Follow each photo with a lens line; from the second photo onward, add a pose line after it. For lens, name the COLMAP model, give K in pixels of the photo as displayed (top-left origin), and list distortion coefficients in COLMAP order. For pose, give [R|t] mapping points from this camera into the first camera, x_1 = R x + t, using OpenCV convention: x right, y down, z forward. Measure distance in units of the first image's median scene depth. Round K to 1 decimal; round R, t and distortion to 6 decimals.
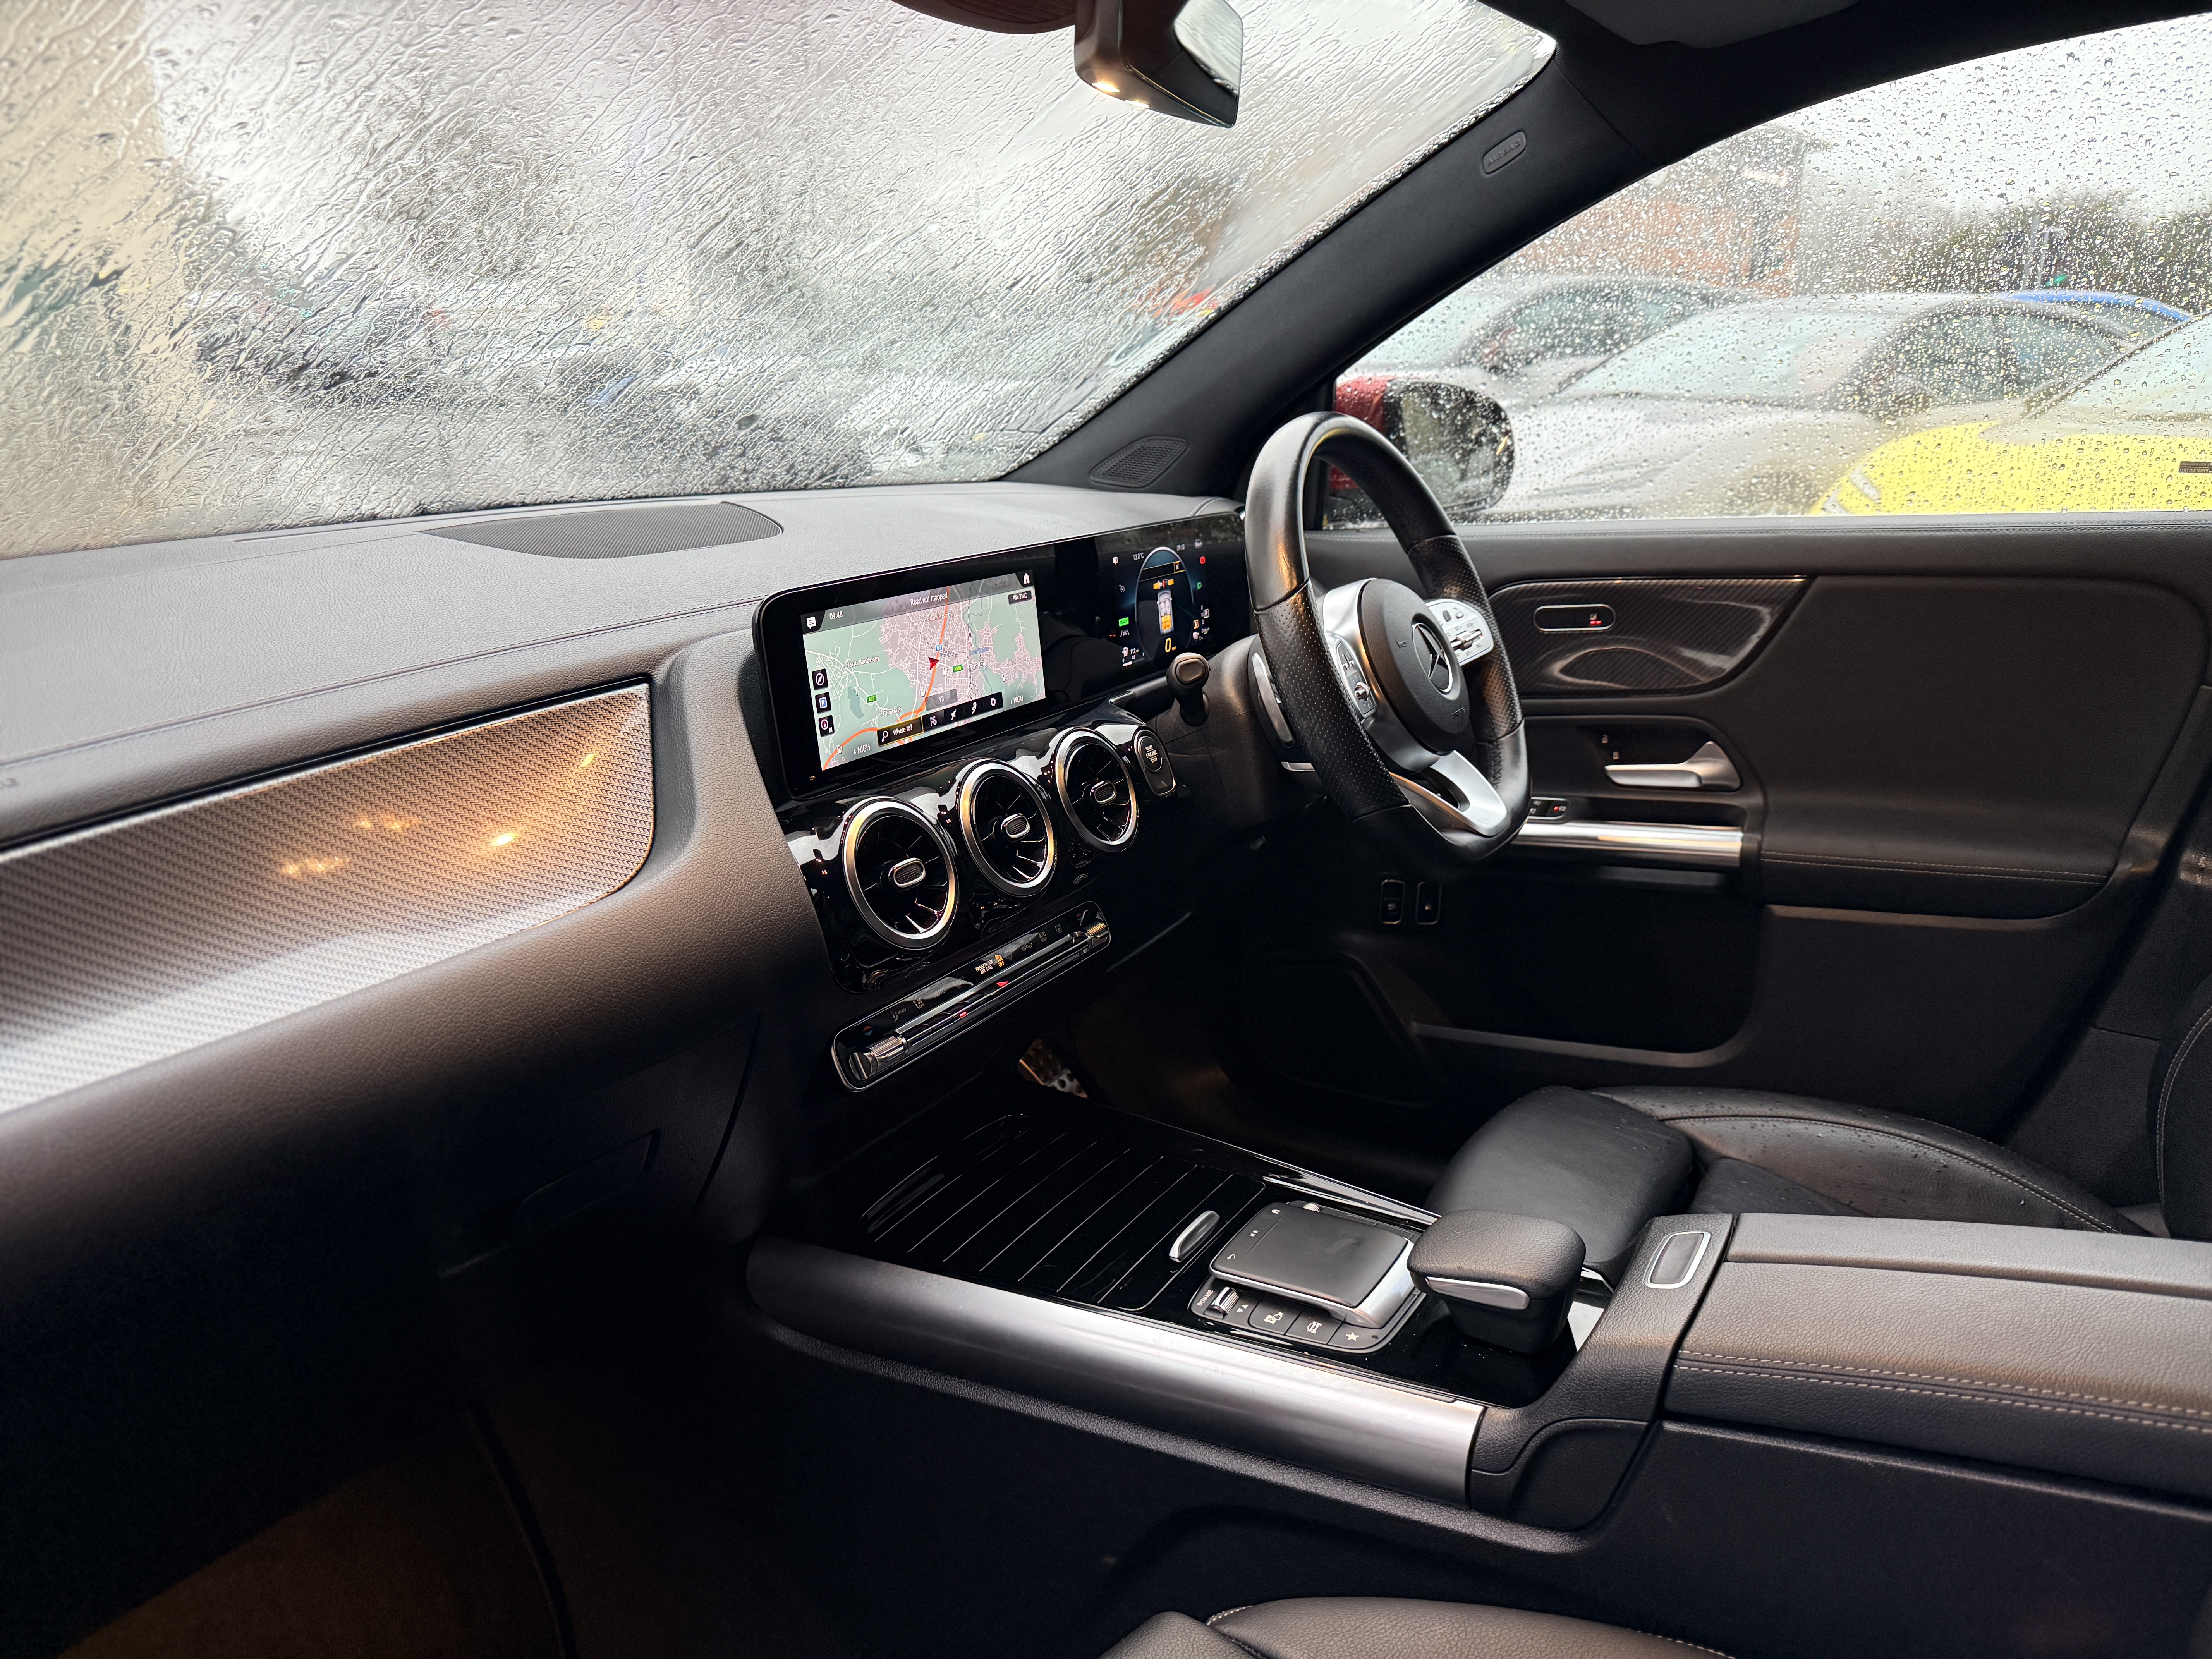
lens RADIAL K [[1552.3, 0, 1118.5], [0, 1552.3, 823.9], [0, 0, 1]] dist [0.047017, -0.064133]
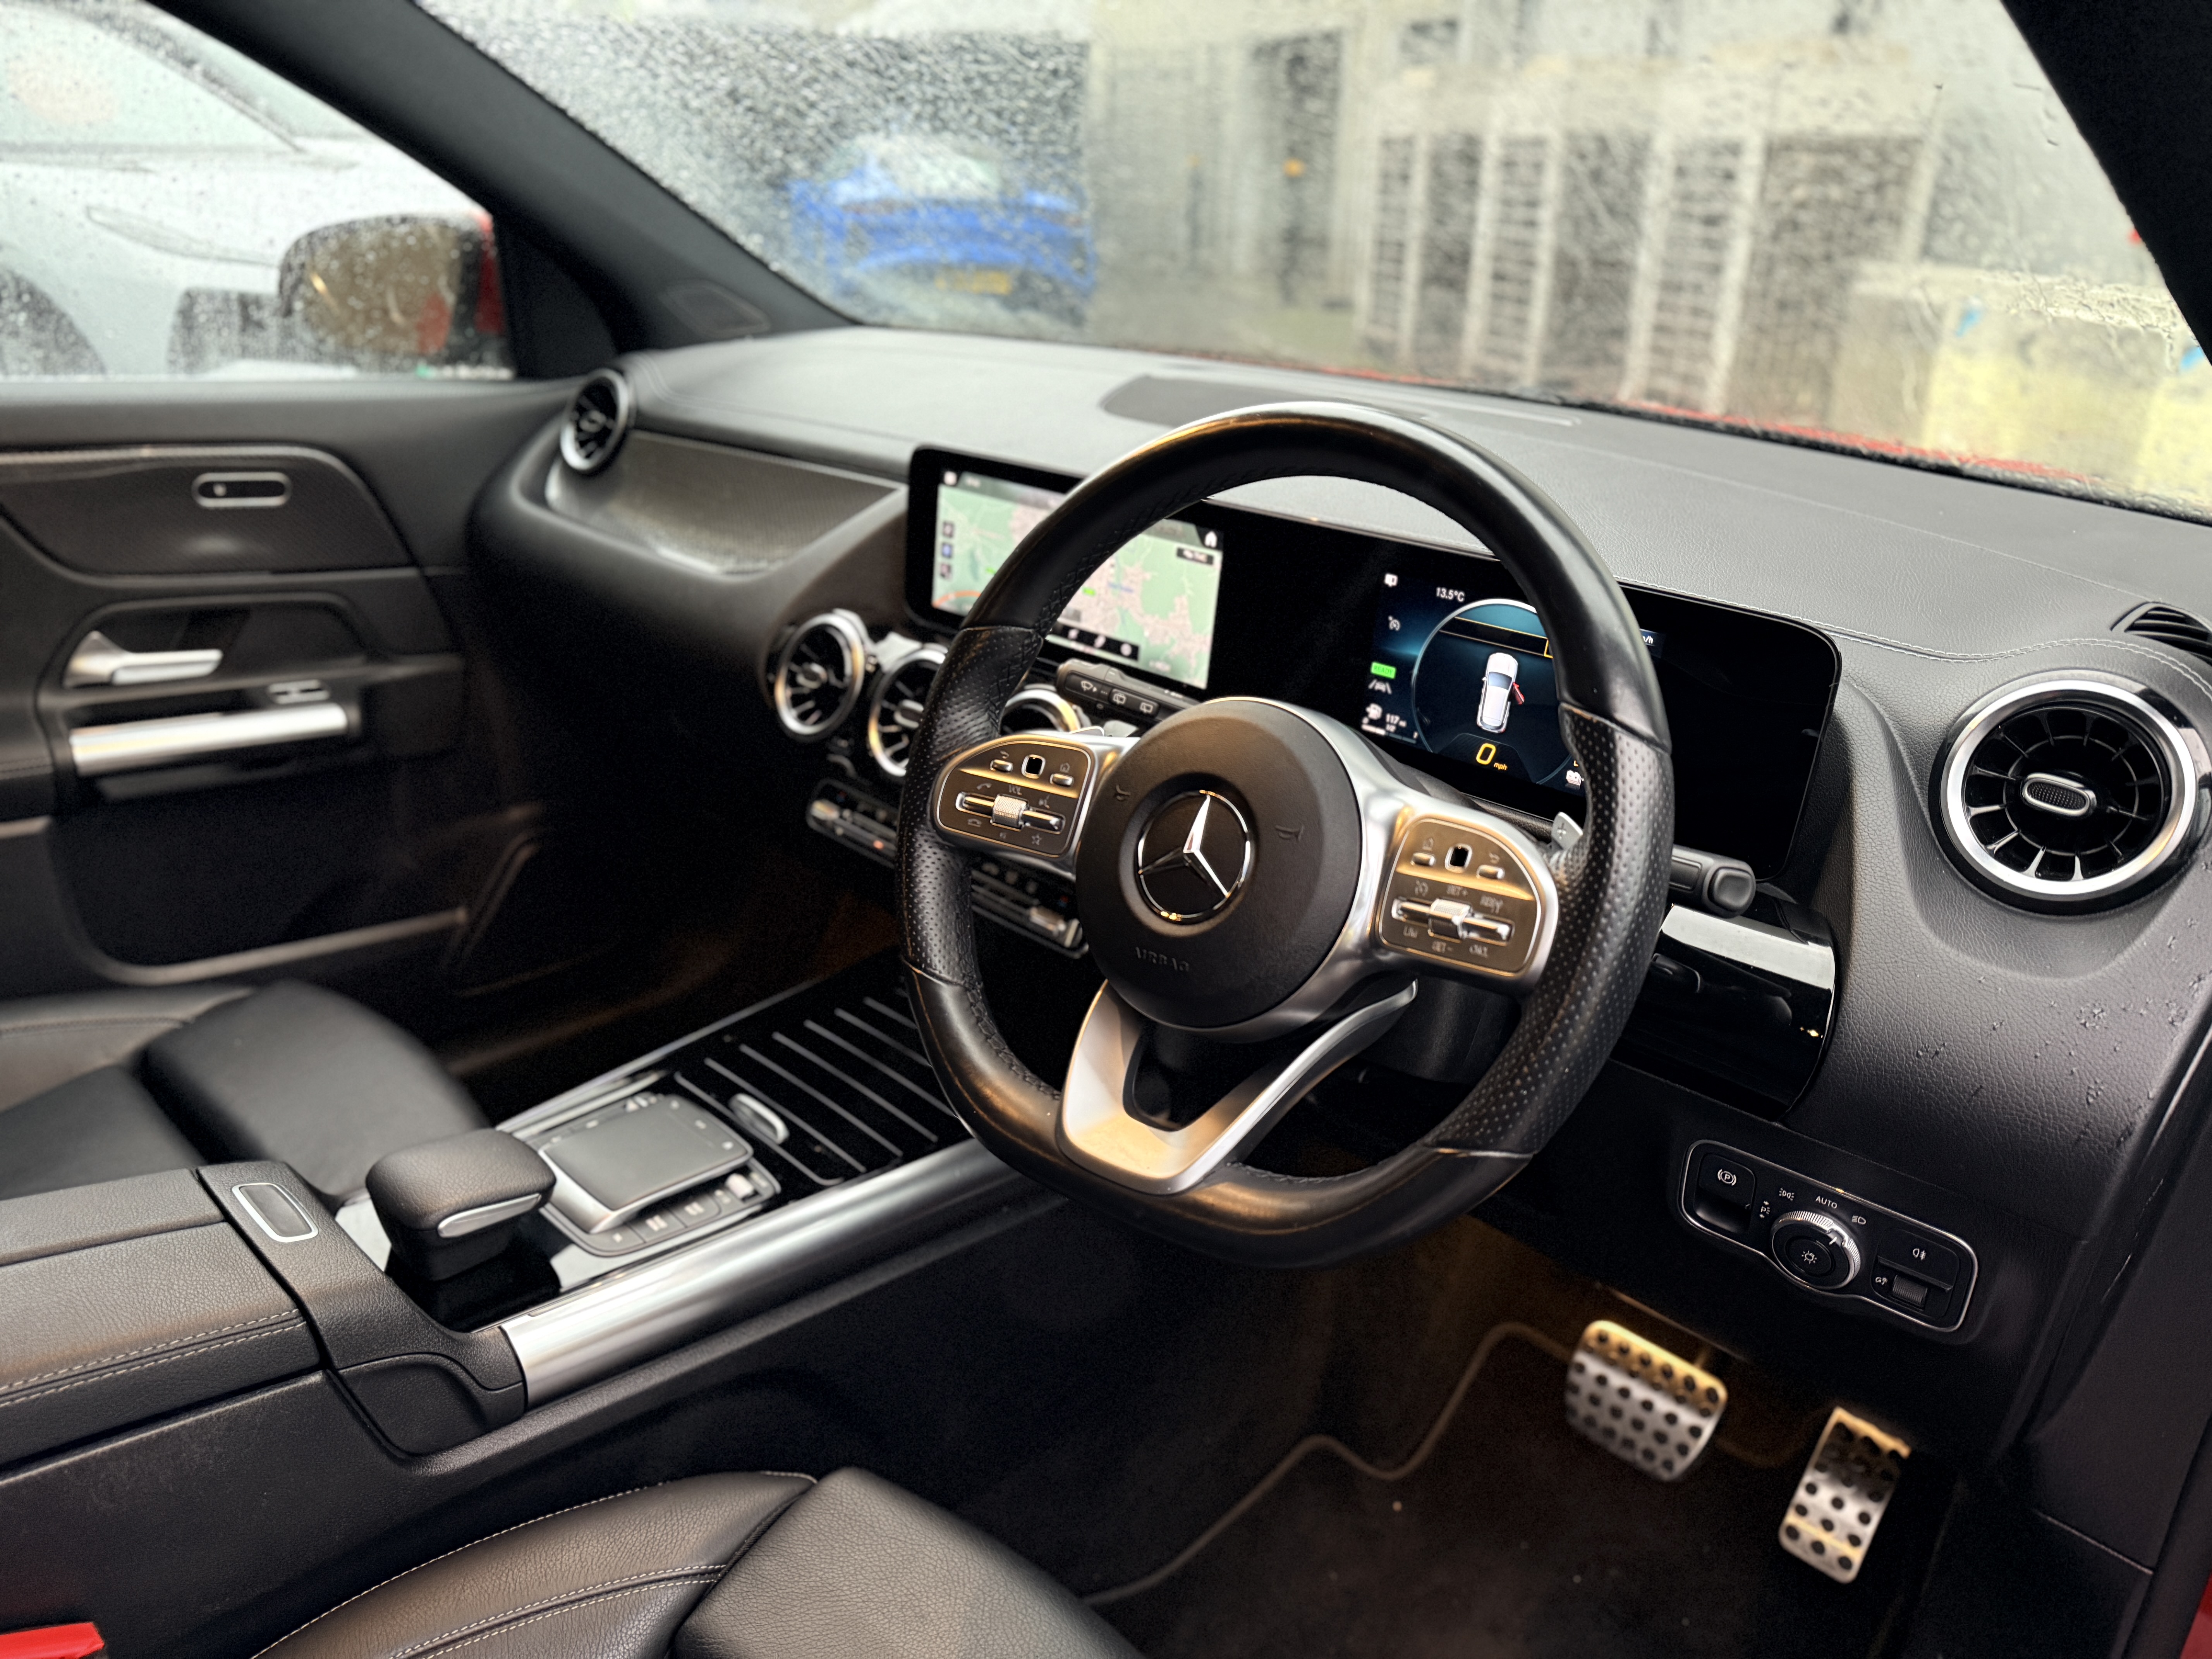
lens RADIAL K [[1552.3, 0, 1118.9], [0, 1552.3, 816.6], [0, 0, 1]] dist [0.047017, -0.064133]
pose [[-0.221544, 0.373874, -0.900631, 0.765050], [-0.307392, 0.849719, 0.428354, -0.379175], [0.925434, 0.371746, -0.073324, 1.095616]]
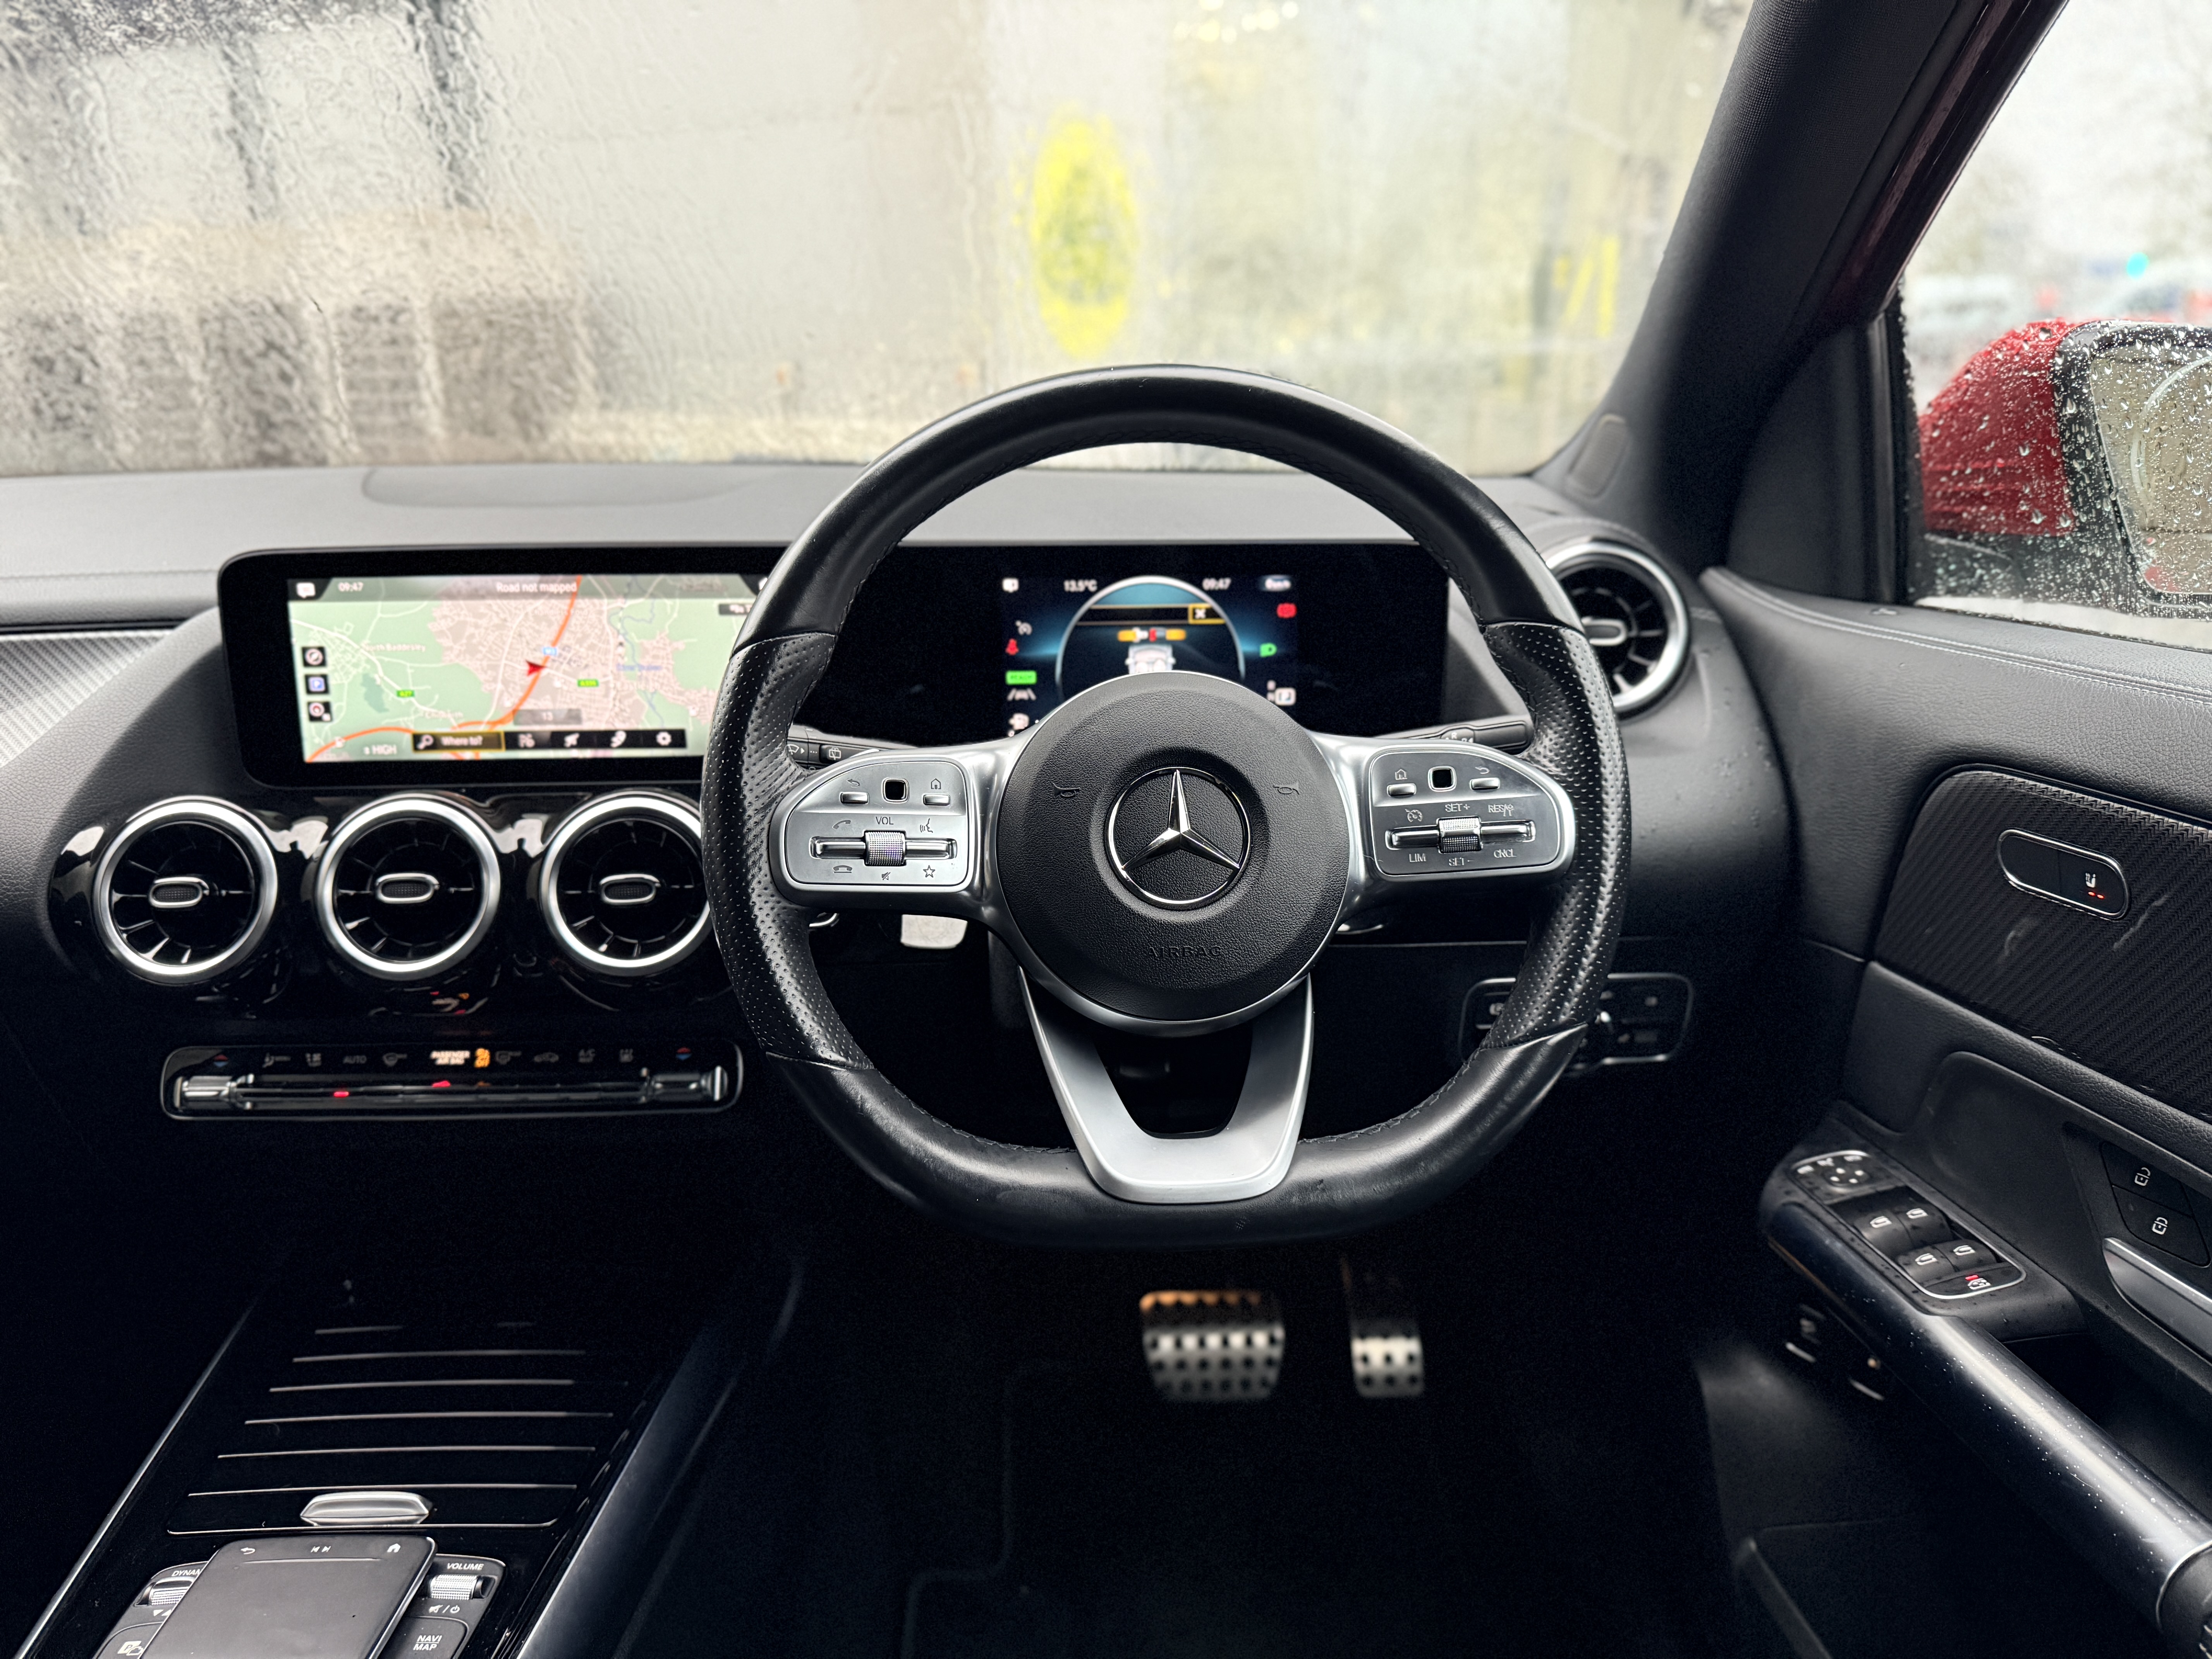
lens RADIAL K [[1552.3, 0, 1123.6], [0, 1552.3, 833.0], [0, 0, 1]] dist [0.047017, -0.064133]
pose [[0.555272, 0.237628, -0.796998, 0.655263], [-0.234745, 0.964127, 0.123911, -0.180225], [0.797852, 0.118287, 0.591135, 0.734453]]
